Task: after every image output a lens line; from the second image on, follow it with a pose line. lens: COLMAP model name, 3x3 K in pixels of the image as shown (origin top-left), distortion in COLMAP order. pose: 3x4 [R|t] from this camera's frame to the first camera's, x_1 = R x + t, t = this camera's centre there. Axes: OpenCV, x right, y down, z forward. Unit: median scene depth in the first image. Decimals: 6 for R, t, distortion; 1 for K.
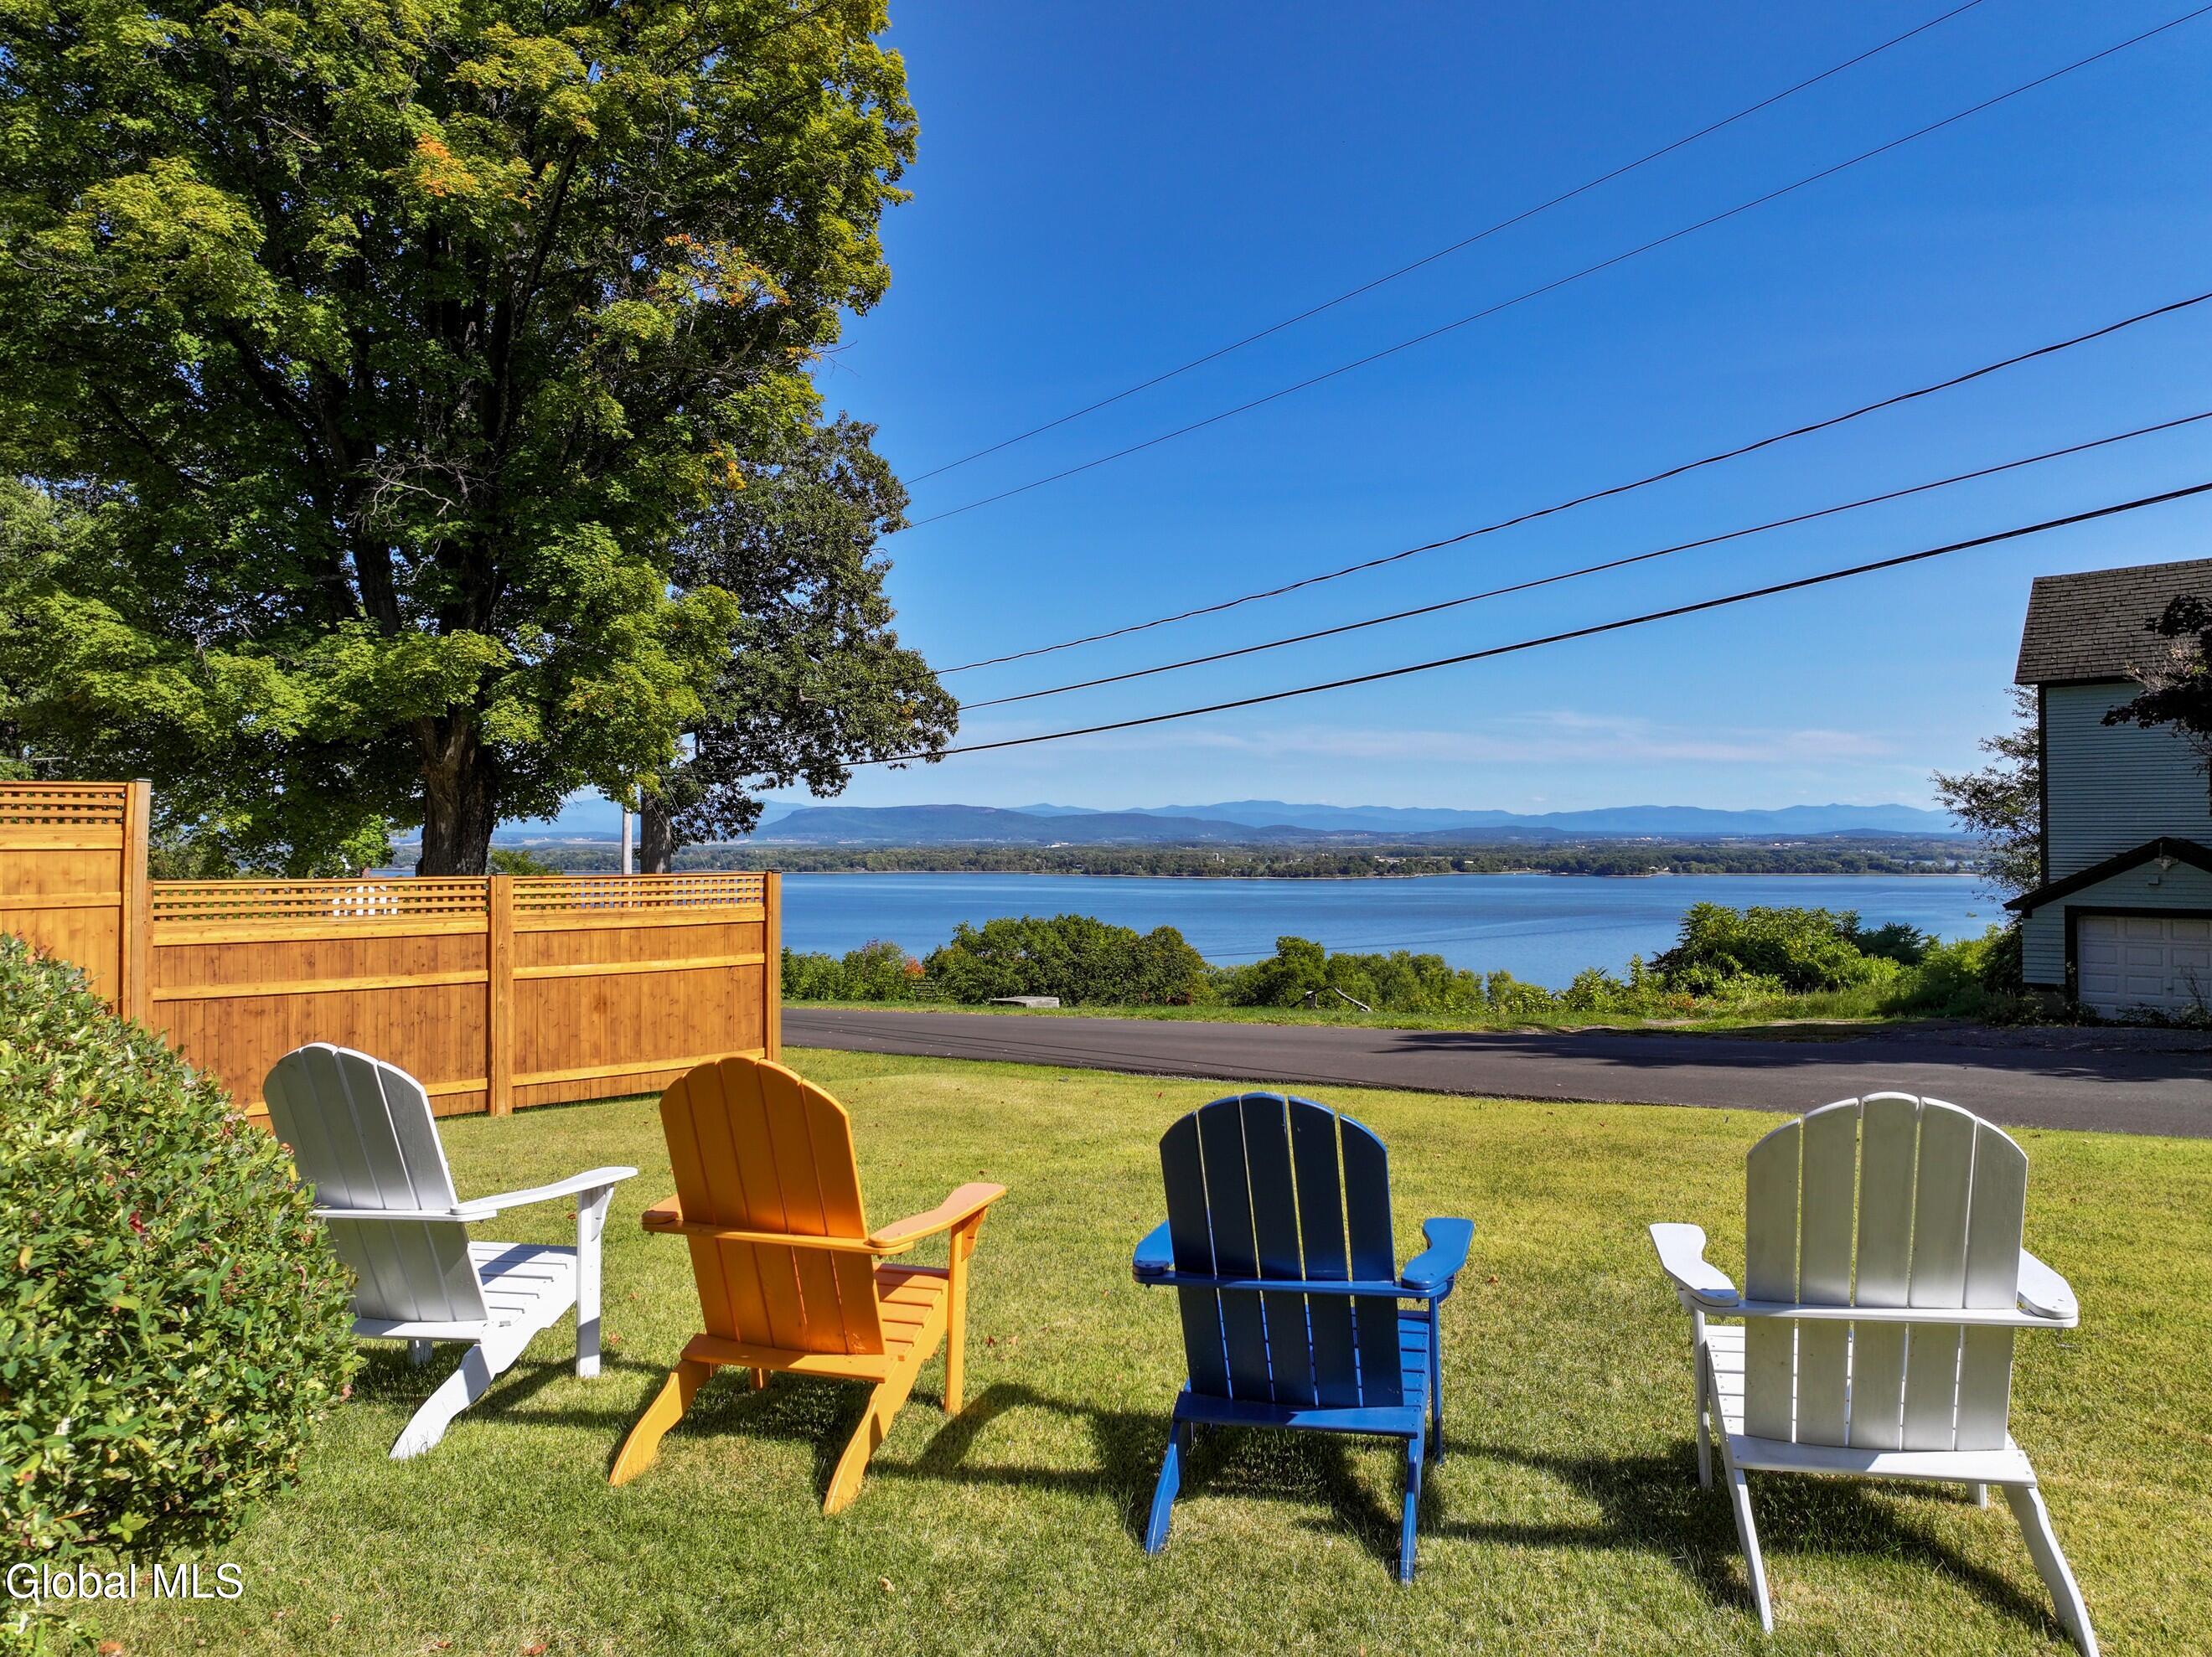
lens RADIAL K [[1550.4, 0, 1111.0], [0, 1550.4, 825.9], [0, 0, 1]] dist [0.006065, 0.004531]
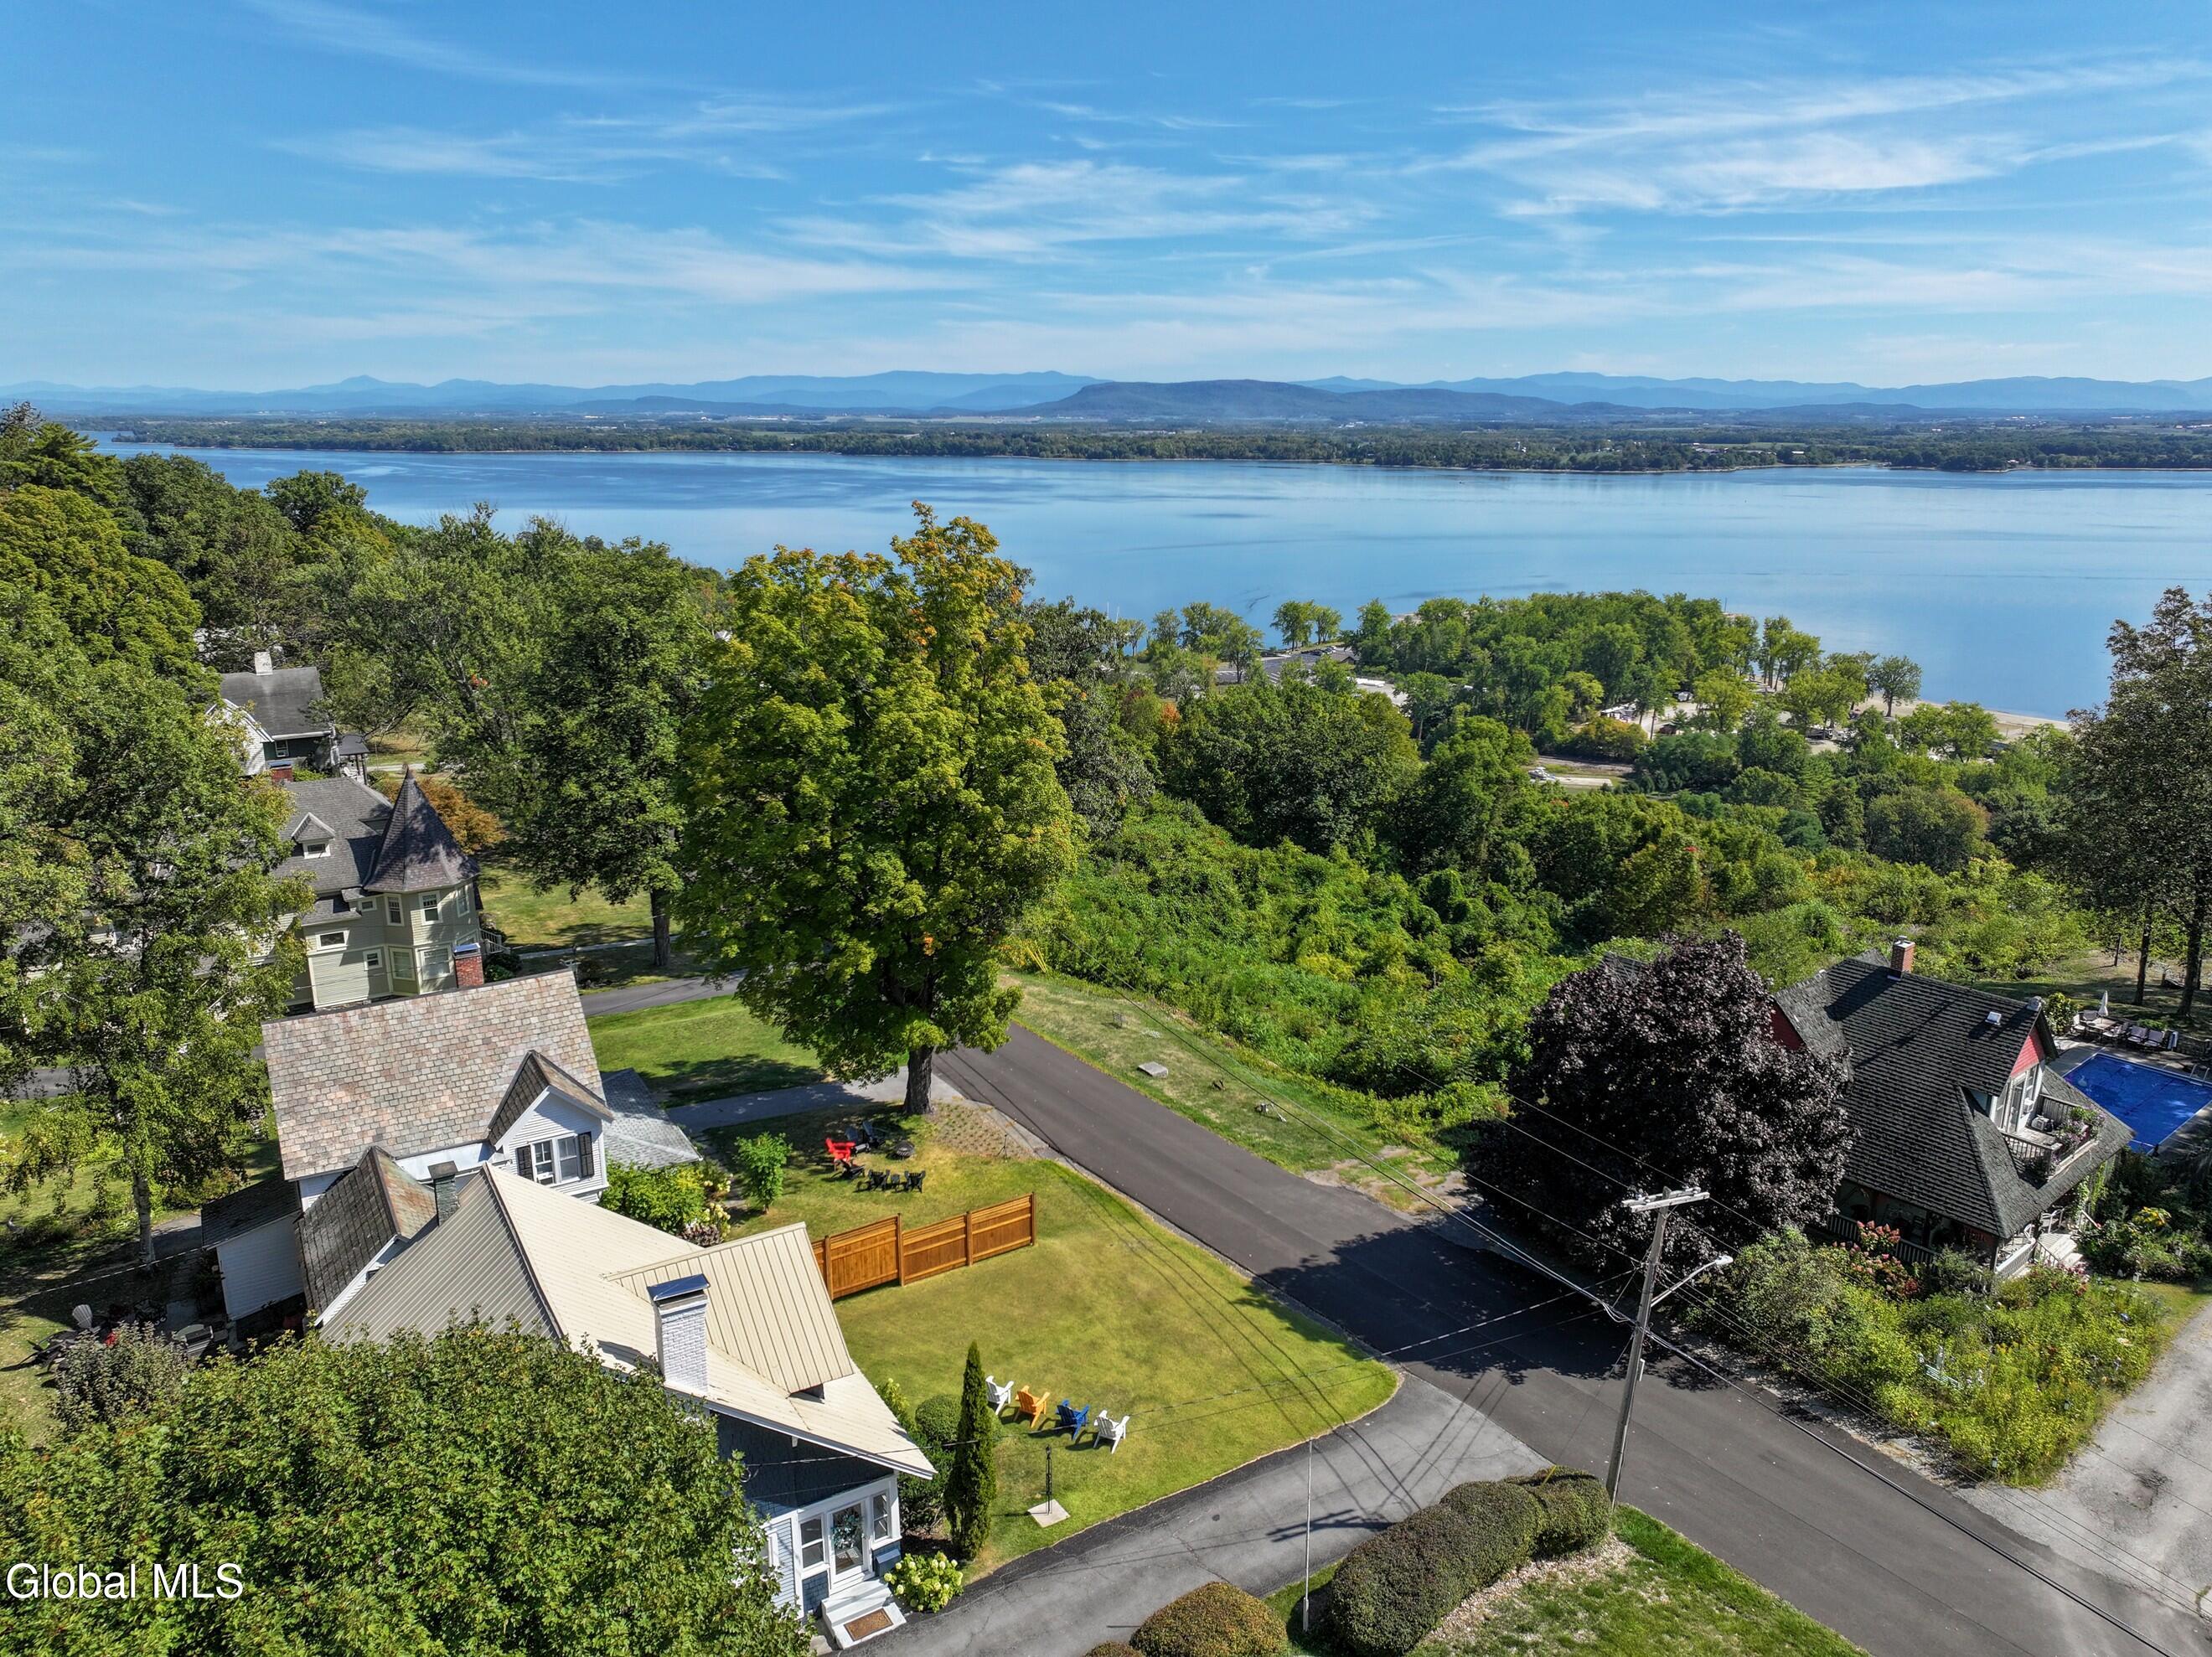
lens RADIAL K [[1550.9, 0, 1107.4], [0, 1550.9, 831.4], [0, 0, 1]] dist [0.007264, -0.005364]
pose [[0.982653, 0.048951, -0.178876, 0.159616], [0.001057, 0.963041, 0.269354, -0.497381], [0.185450, -0.264870, 0.946283, -0.622127]]
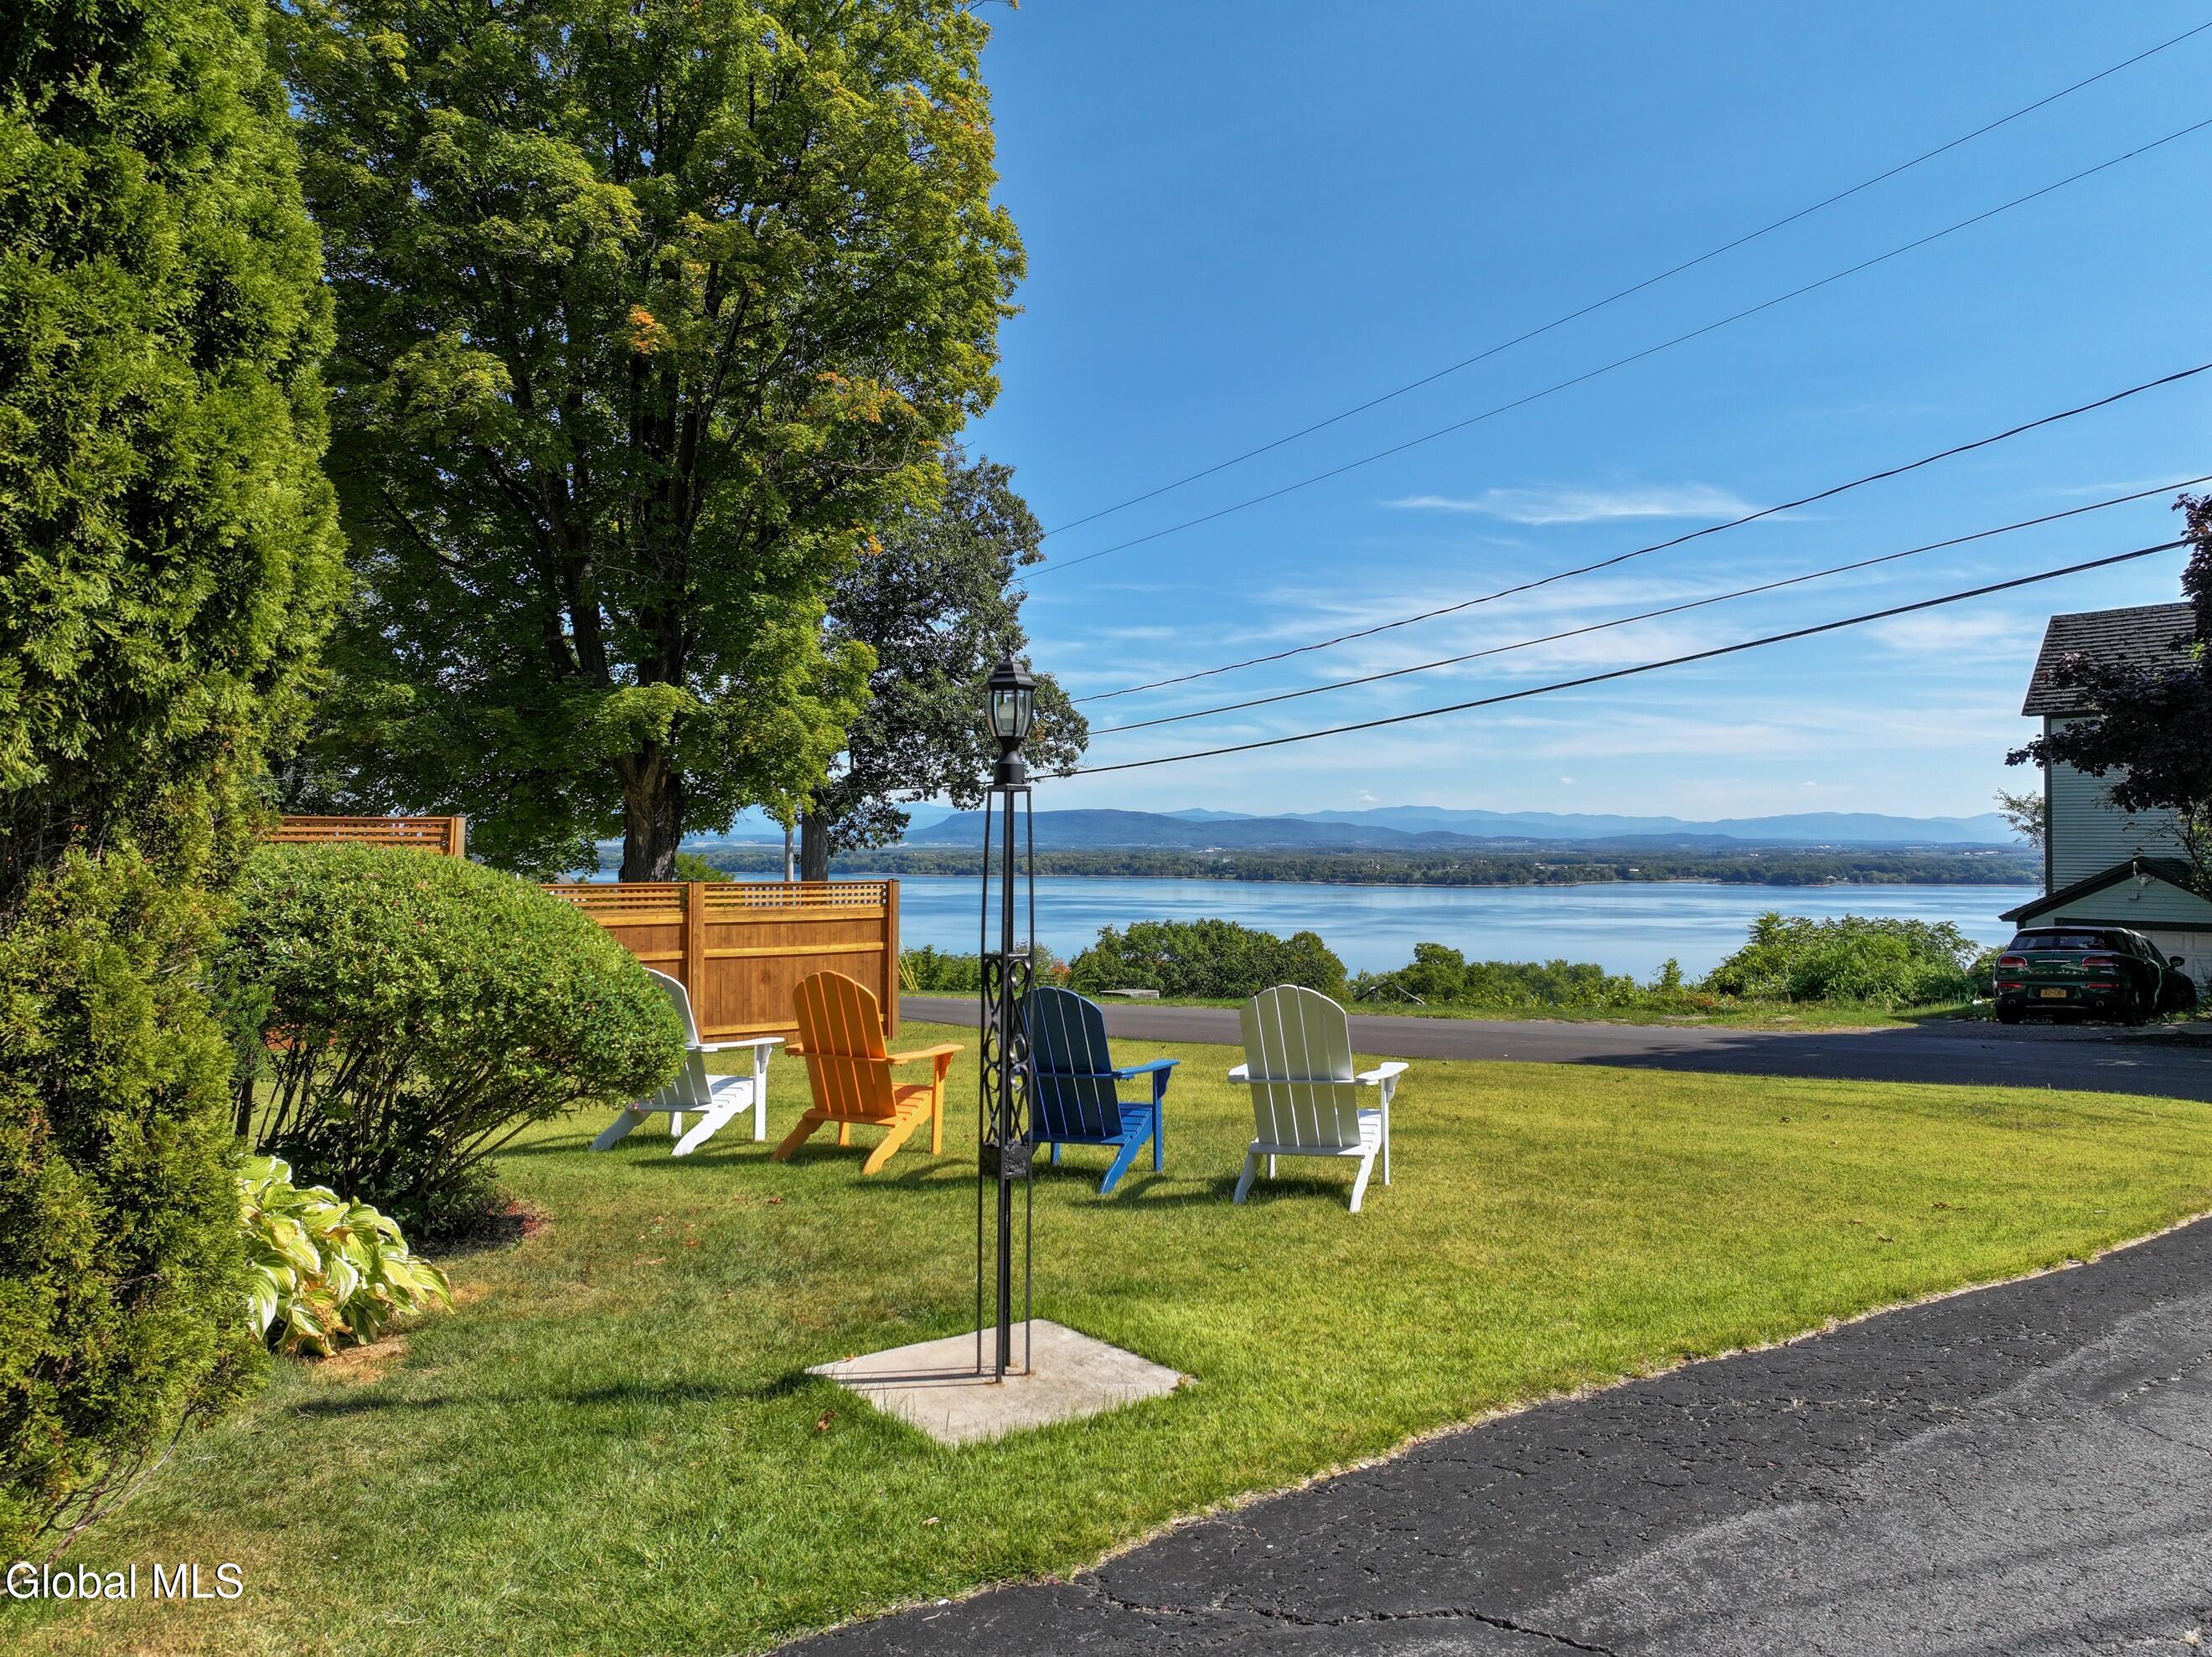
lens RADIAL K [[1550.9, 0, 1107.4], [0, 1550.9, 831.4], [0, 0, 1]] dist [0.007264, -0.005364]
pose [[0.994872, 0.004648, -0.101032, 0.026395], [-0.004604, 0.999989, 0.000668, -0.003821], [0.101034, -0.000199, 0.994883, -0.080493]]
